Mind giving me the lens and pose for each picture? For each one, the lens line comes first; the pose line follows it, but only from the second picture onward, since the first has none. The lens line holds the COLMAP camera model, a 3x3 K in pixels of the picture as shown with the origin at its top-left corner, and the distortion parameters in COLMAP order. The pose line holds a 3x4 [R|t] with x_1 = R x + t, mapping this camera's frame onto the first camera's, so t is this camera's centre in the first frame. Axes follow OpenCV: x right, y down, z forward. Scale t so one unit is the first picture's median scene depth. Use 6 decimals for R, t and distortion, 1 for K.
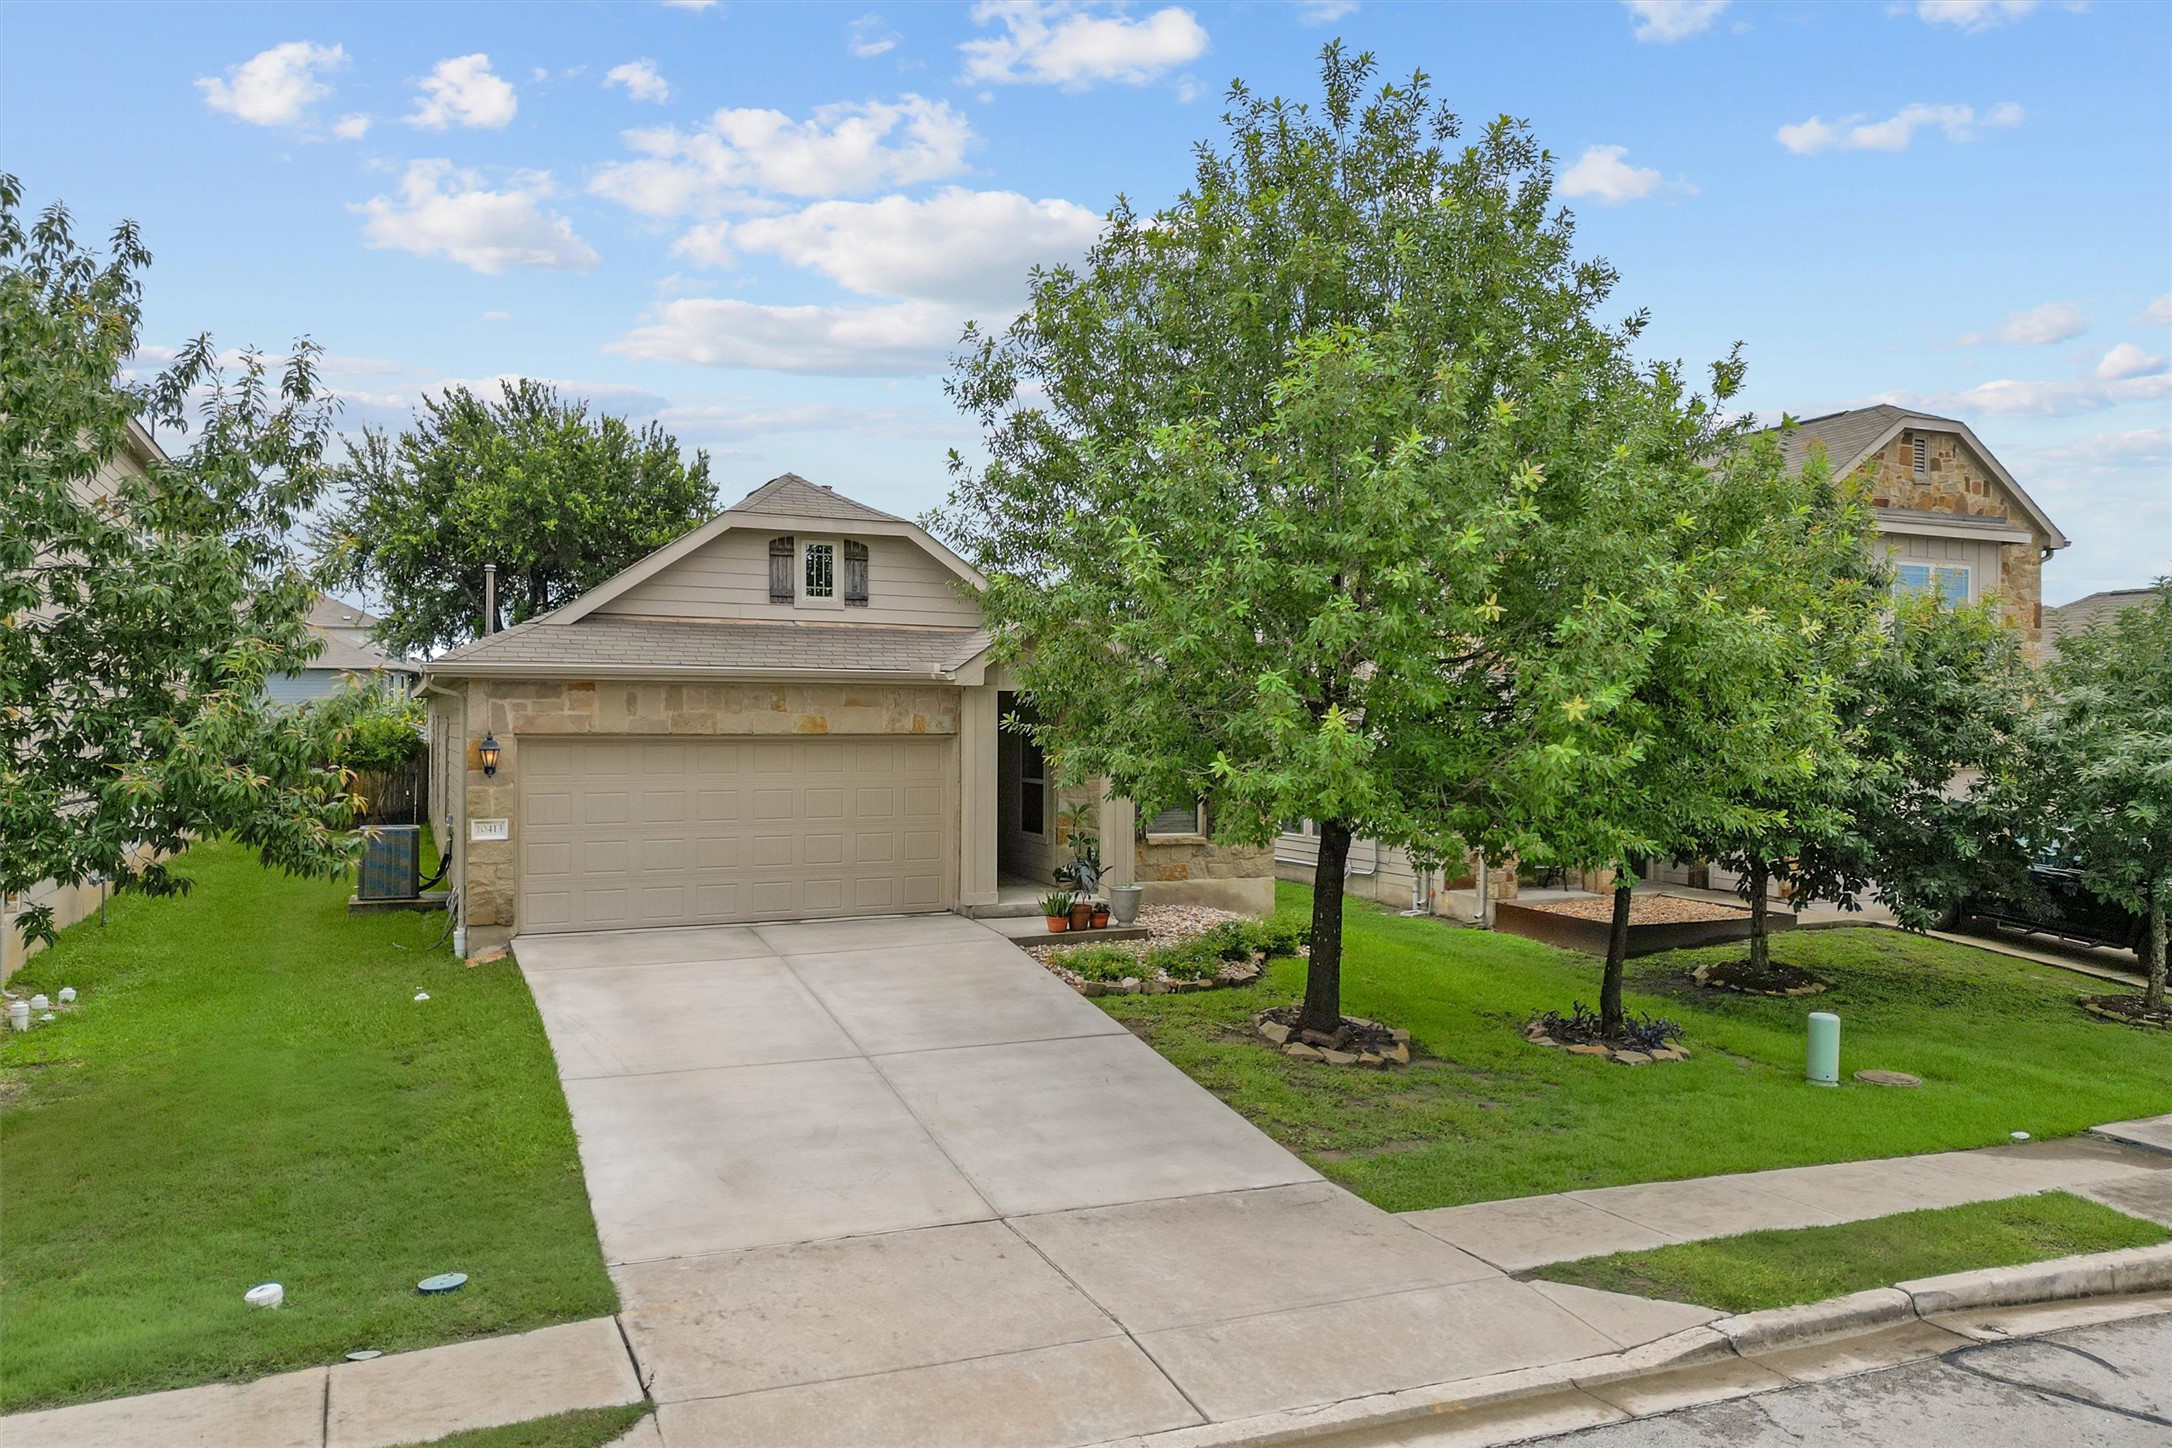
lens RADIAL K [[1560.3, 0, 1072.6], [0, 1560.3, 728.0], [0, 0, 1]] dist [0.072965, -0.075559]
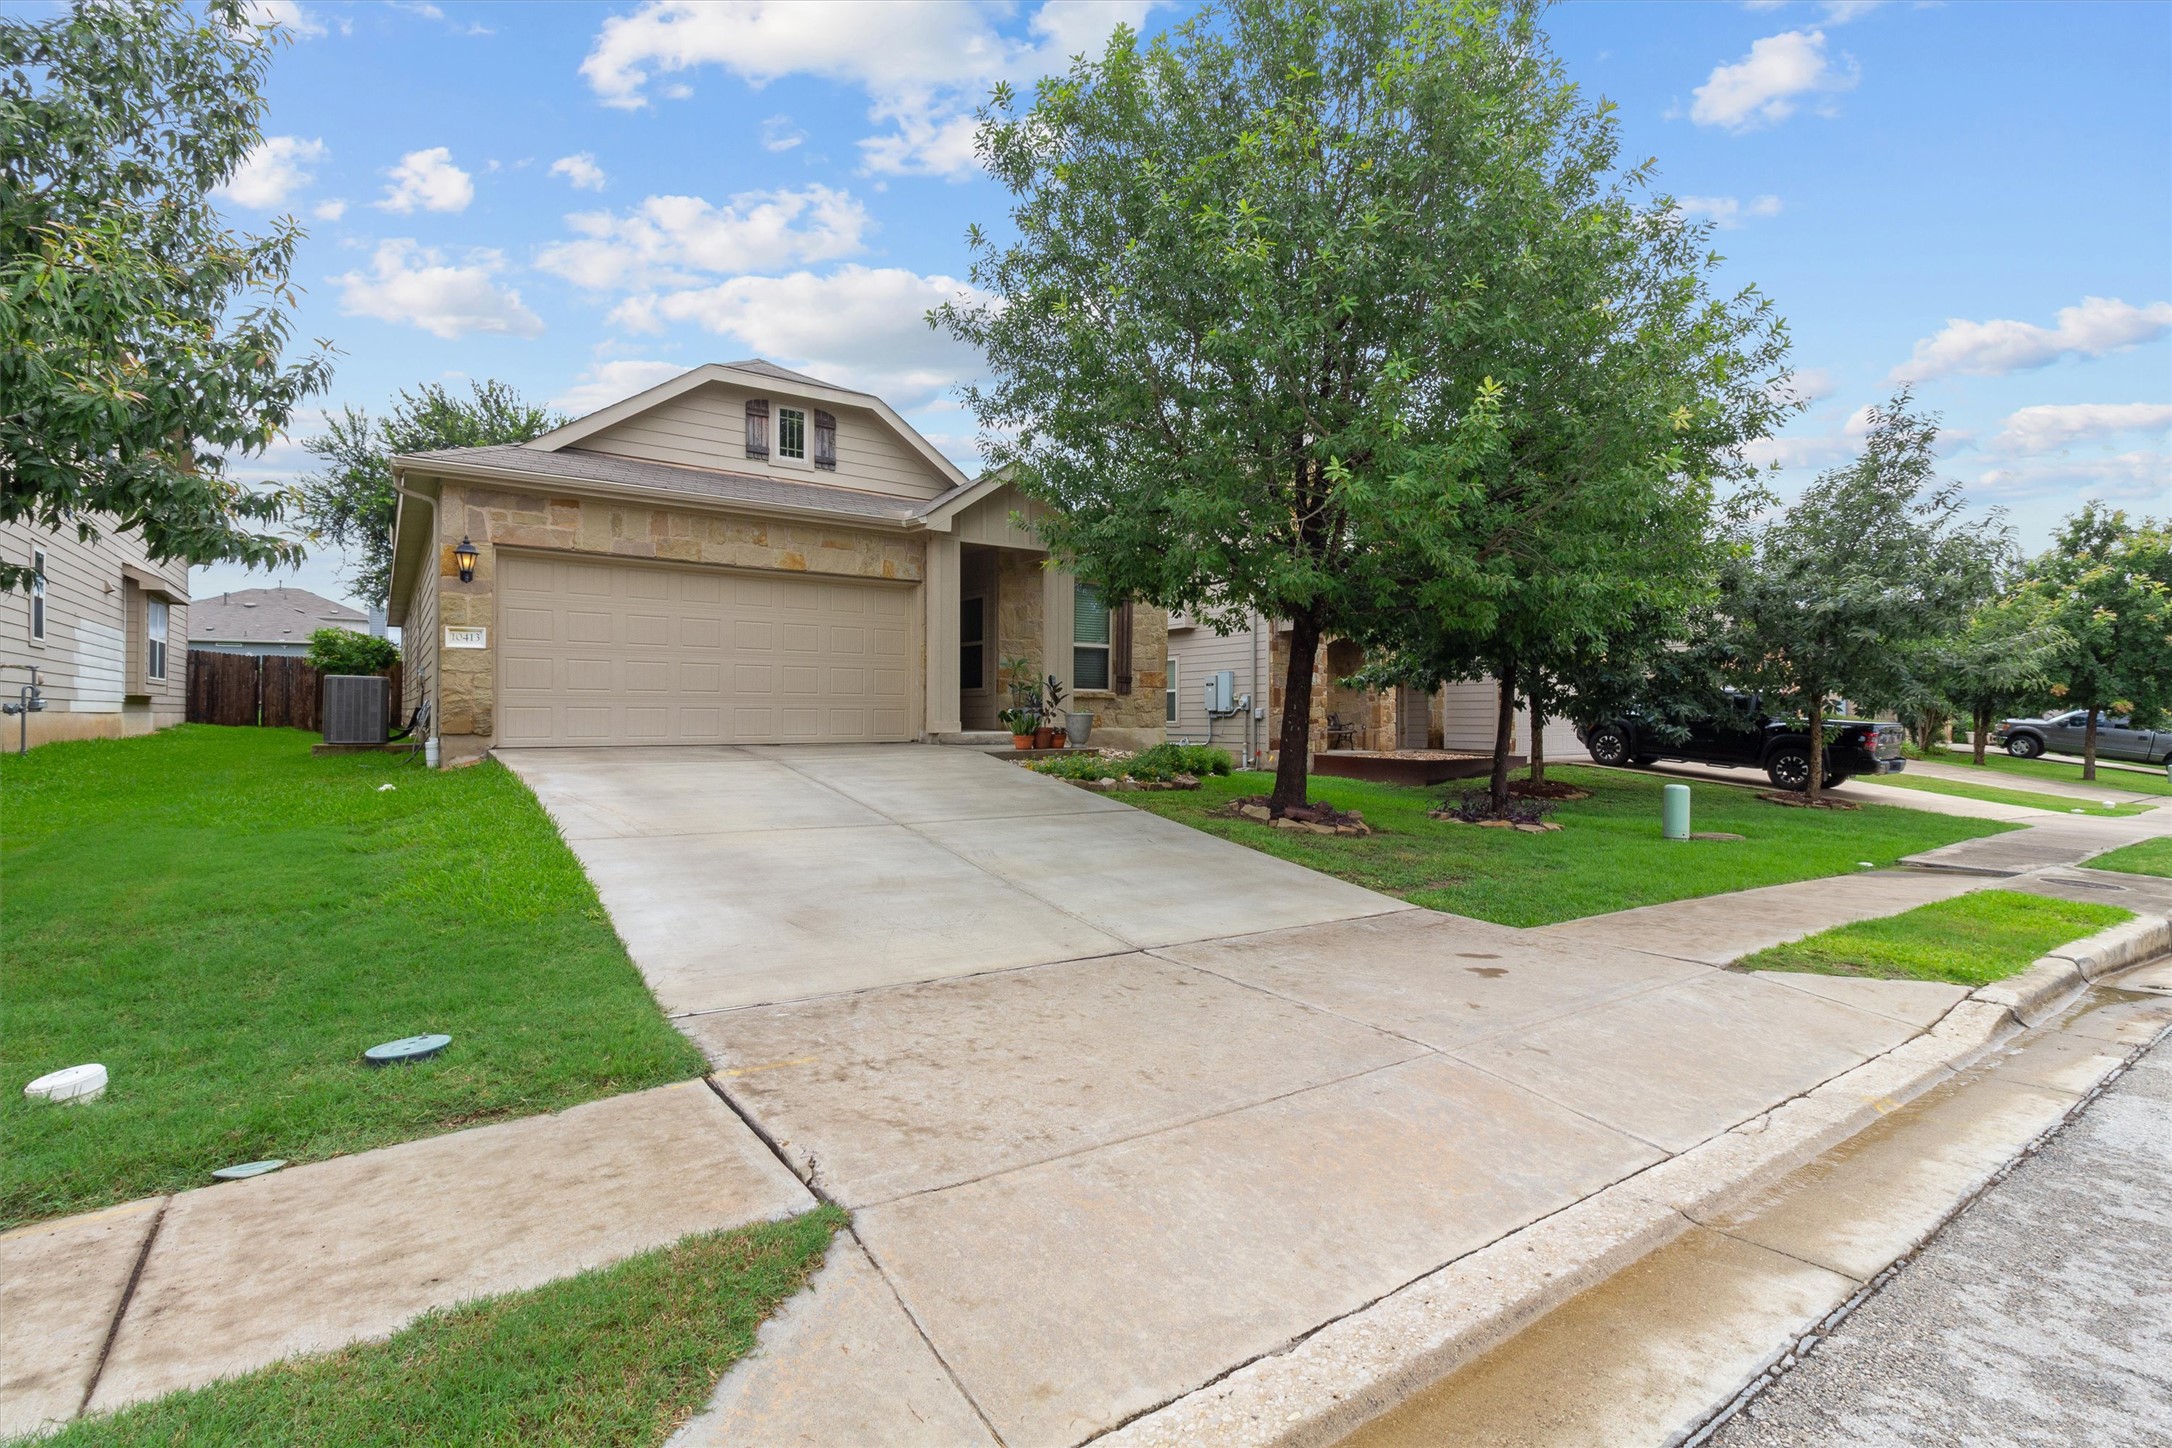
lens RADIAL K [[1020.8, 0, 1096.2], [0, 1020.8, 720.4], [0, 0, 1]] dist [-0.001982, 0.000257]
pose [[0.978761, -0.003519, 0.204975, -0.185790], [0.004658, 0.999976, -0.005072, 0.195417], [-0.204952, 0.005919, 0.978754, 0.476672]]
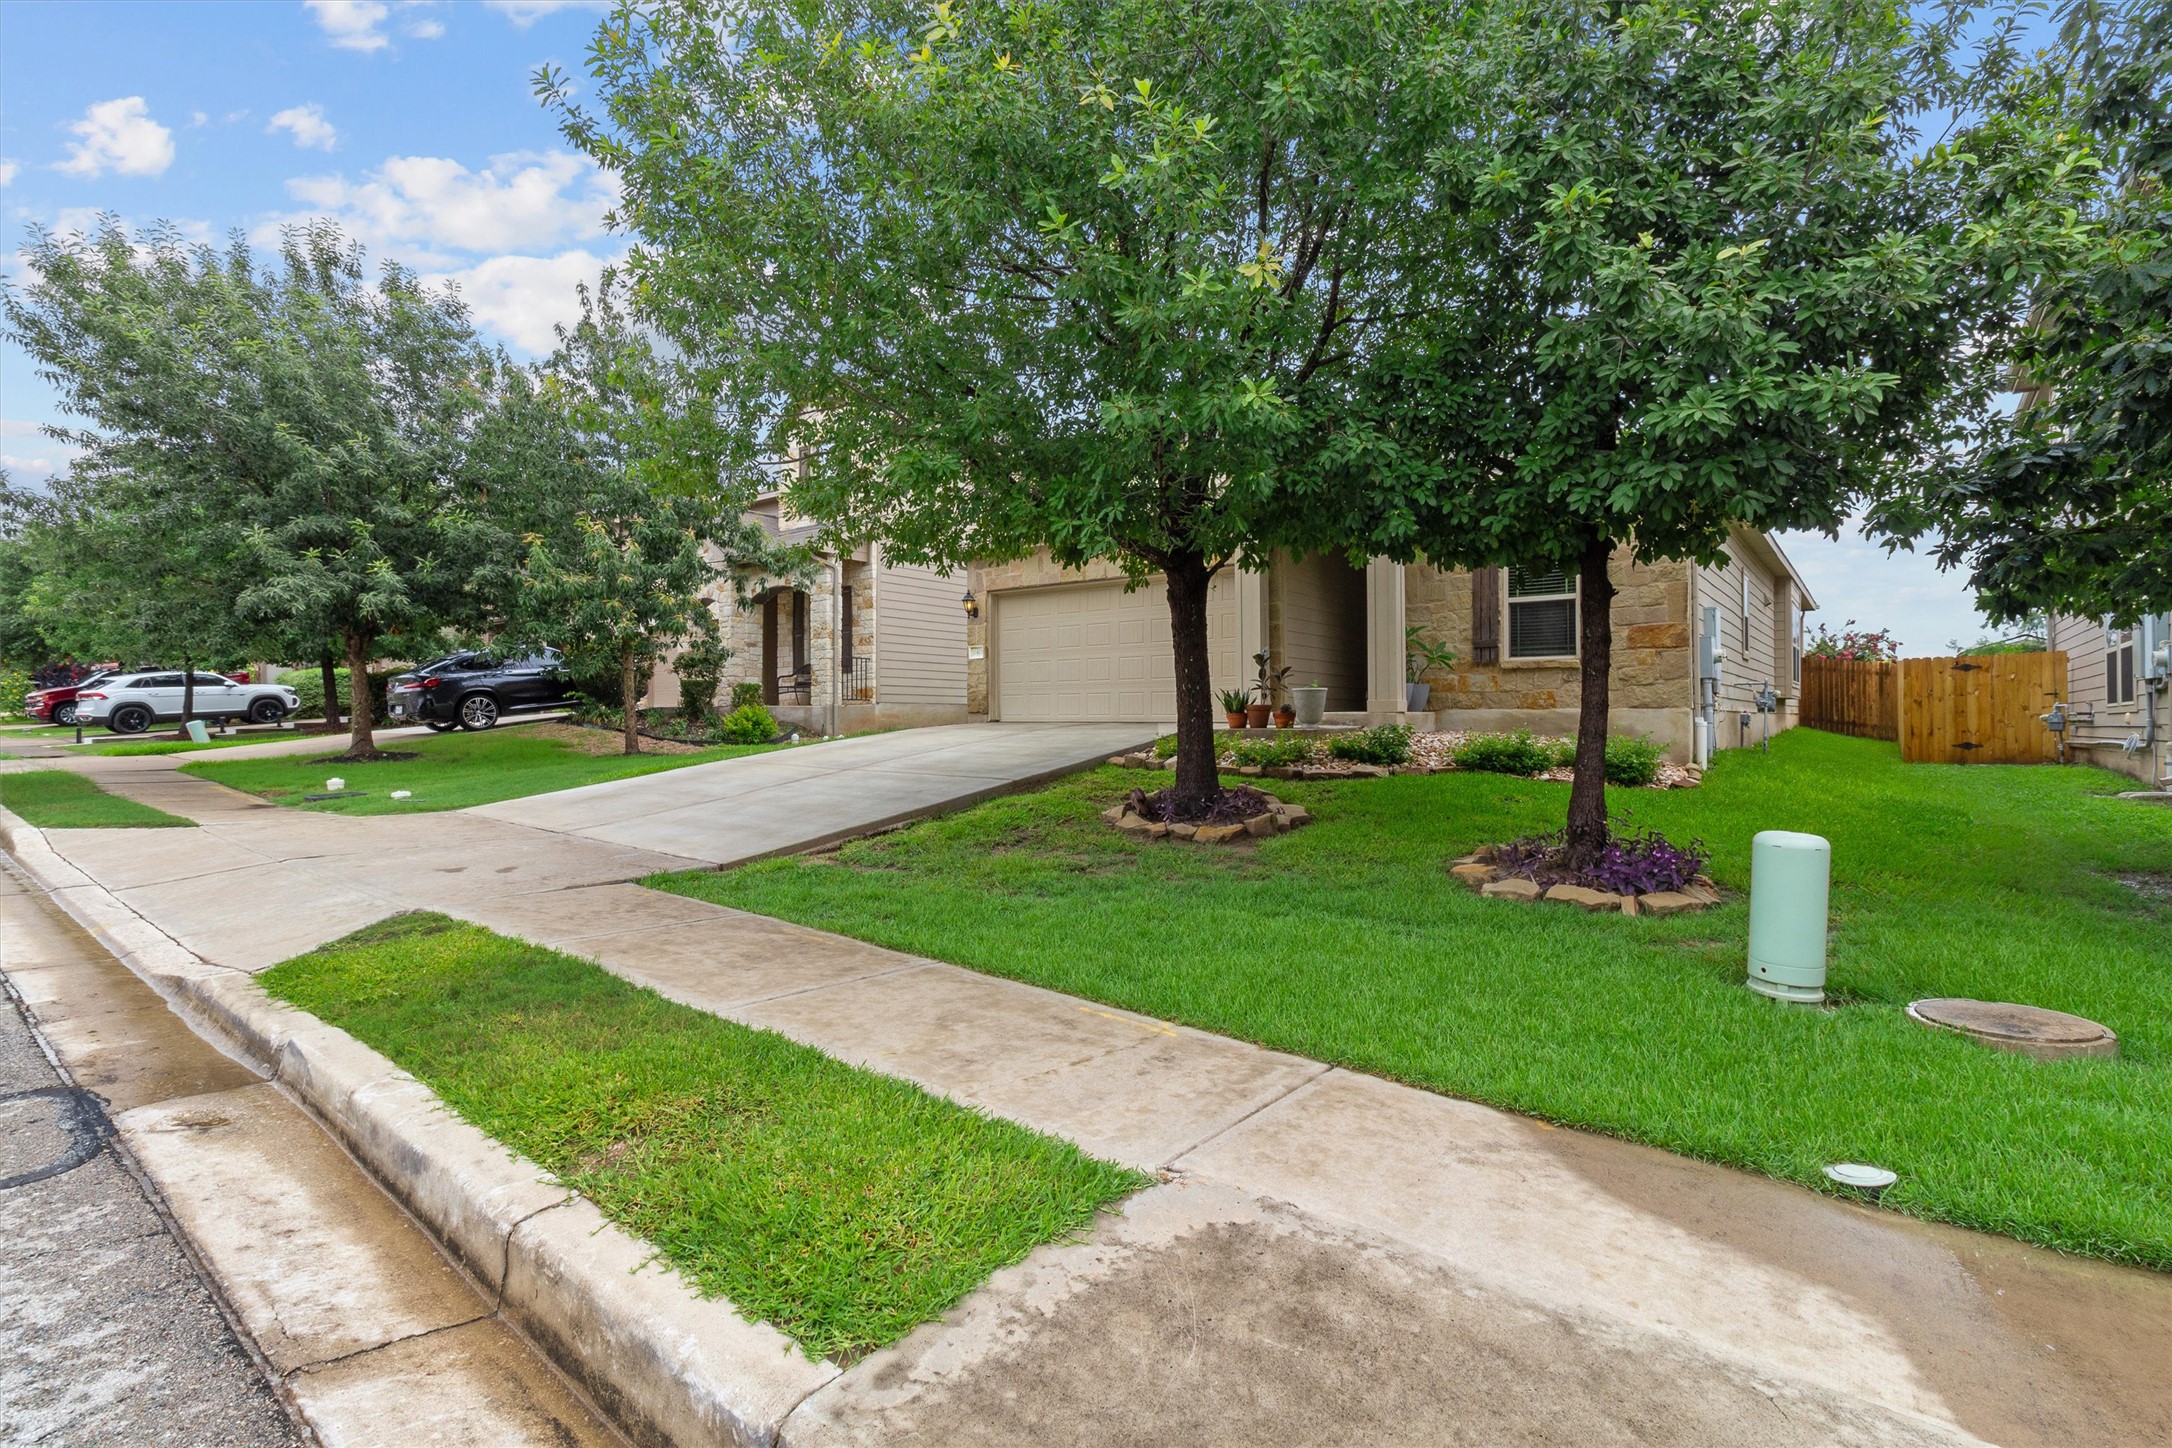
lens RADIAL K [[1018.6, 0, 1092.0], [0, 1018.6, 716.2], [0, 0, 1]] dist [-0.000890, -0.000005]
pose [[0.453741, -0.008575, -0.891092, 0.955536], [-0.005936, 0.999902, -0.012645, 0.225732], [0.891114, 0.011027, 0.453646, 1.037378]]
